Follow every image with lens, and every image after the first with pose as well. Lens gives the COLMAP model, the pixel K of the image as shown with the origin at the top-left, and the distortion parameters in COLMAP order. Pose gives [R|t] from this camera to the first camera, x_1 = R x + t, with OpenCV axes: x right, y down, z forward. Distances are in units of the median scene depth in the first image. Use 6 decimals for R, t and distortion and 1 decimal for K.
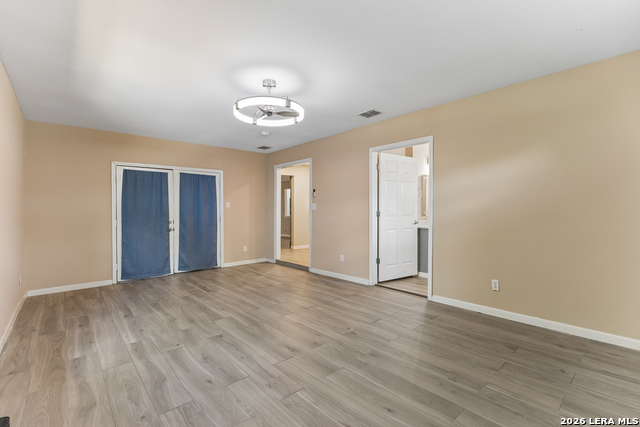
lens RADIAL K [[291.0, 0, 320.9], [0, 291.0, 212.6], [0, 0, 1]] dist [0.001867, -0.000561]
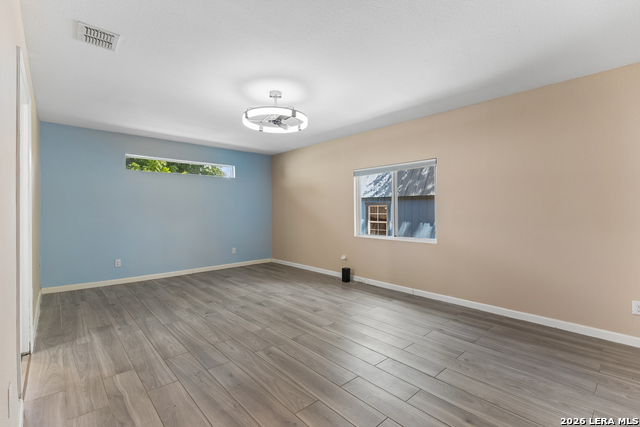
lens RADIAL K [[291.0, 0, 318.9], [0, 291.0, 211.9], [0, 0, 1]] dist [0.001867, -0.000561]
pose [[-0.999947, 0.006625, -0.007890, -0.315511], [0.006589, 0.999968, 0.004597, -0.009555], [0.007920, 0.004545, -0.999958, 2.010725]]
